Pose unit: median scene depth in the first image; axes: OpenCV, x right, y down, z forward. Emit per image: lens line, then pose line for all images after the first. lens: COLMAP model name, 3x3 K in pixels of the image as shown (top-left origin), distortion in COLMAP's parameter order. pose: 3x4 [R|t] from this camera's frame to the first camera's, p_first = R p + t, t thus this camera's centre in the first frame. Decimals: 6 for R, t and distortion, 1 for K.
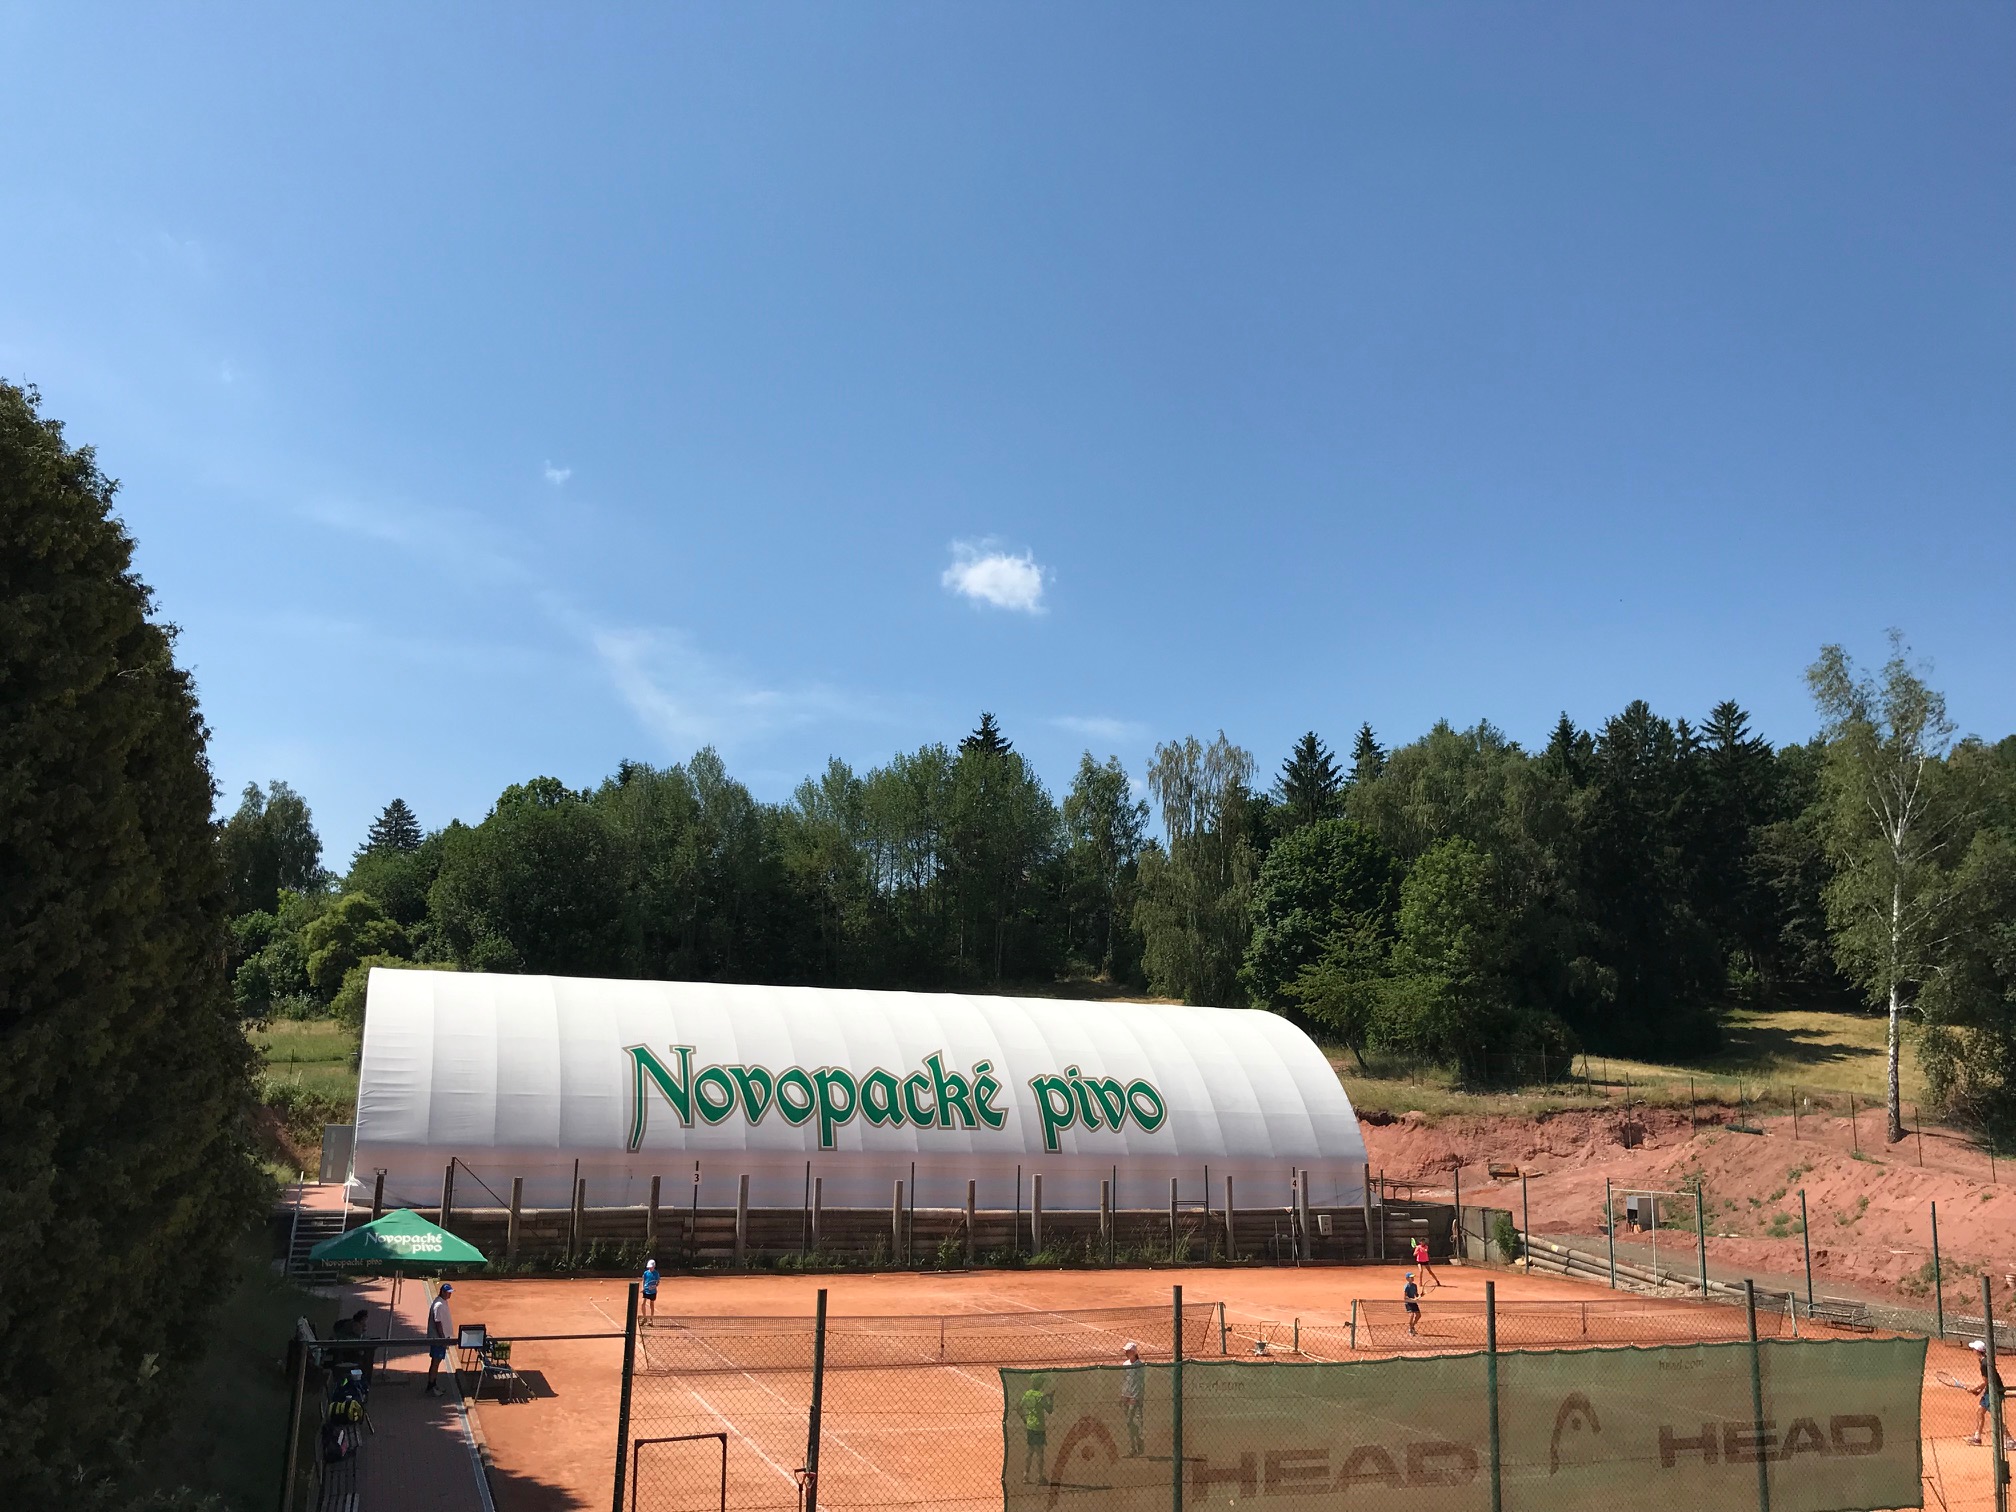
lens RADIAL K [[1654.3, 0, 983.1], [0, 1654.3, 762.5], [0, 0, 1]] dist [0.053745, -0.056042]
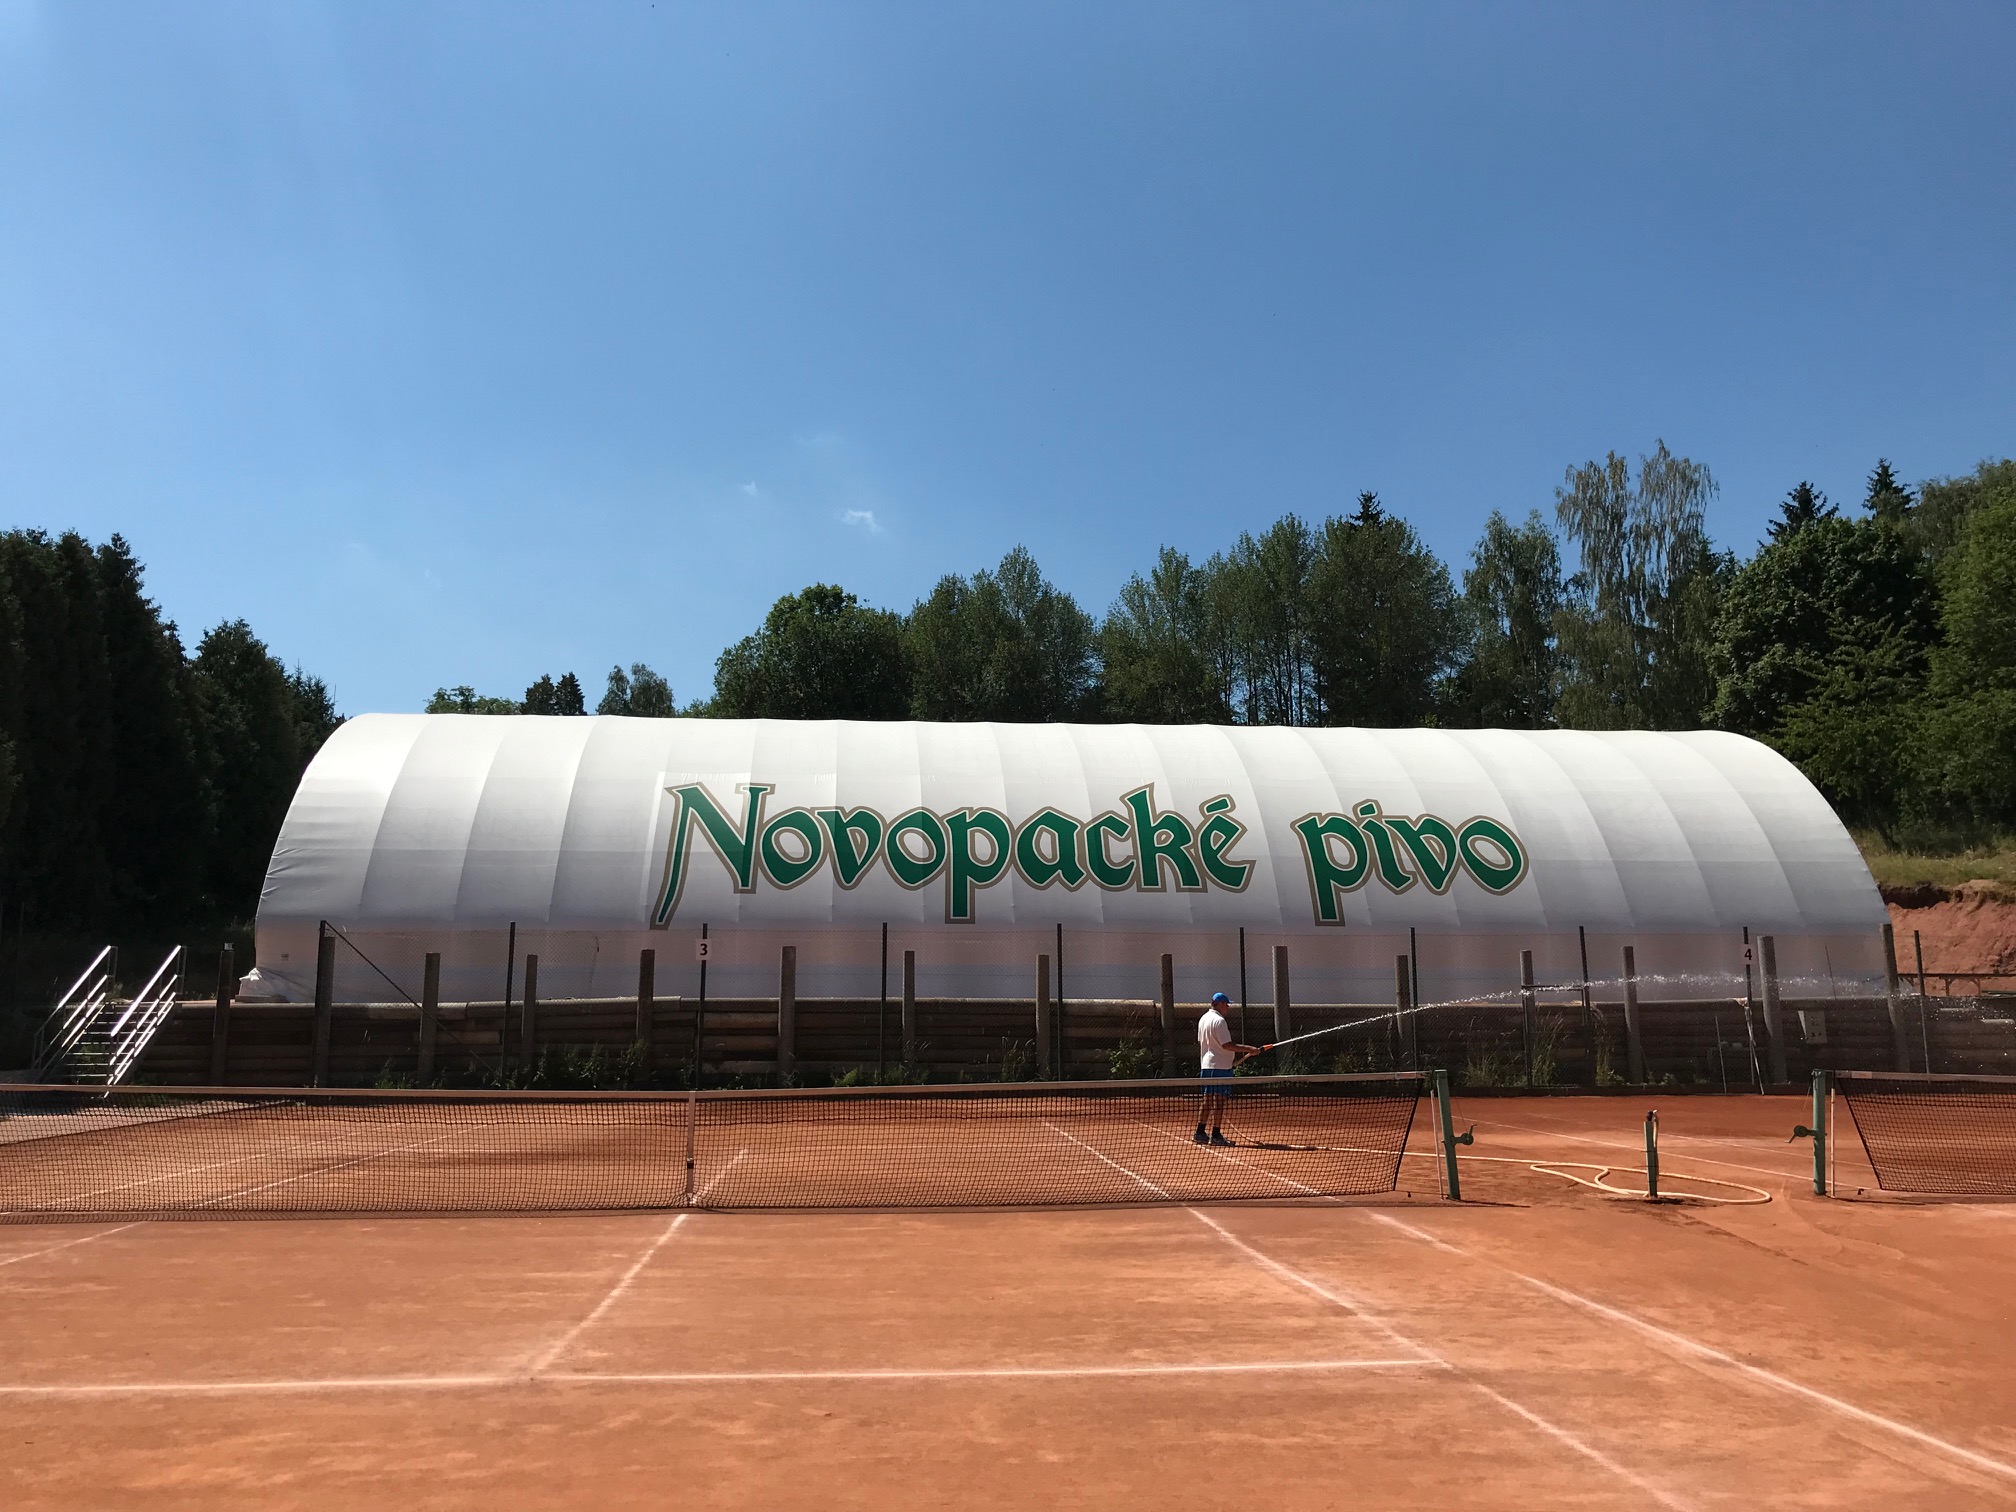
lens RADIAL K [[1654.3, 0, 983.1], [0, 1654.3, 762.5], [0, 0, 1]] dist [0.053745, -0.056042]
pose [[0.959752, -0.063704, -0.273530, 0.090730], [0.077634, 0.996163, 0.040399, 0.136231], [0.269907, -0.060009, 0.961015, 0.358585]]
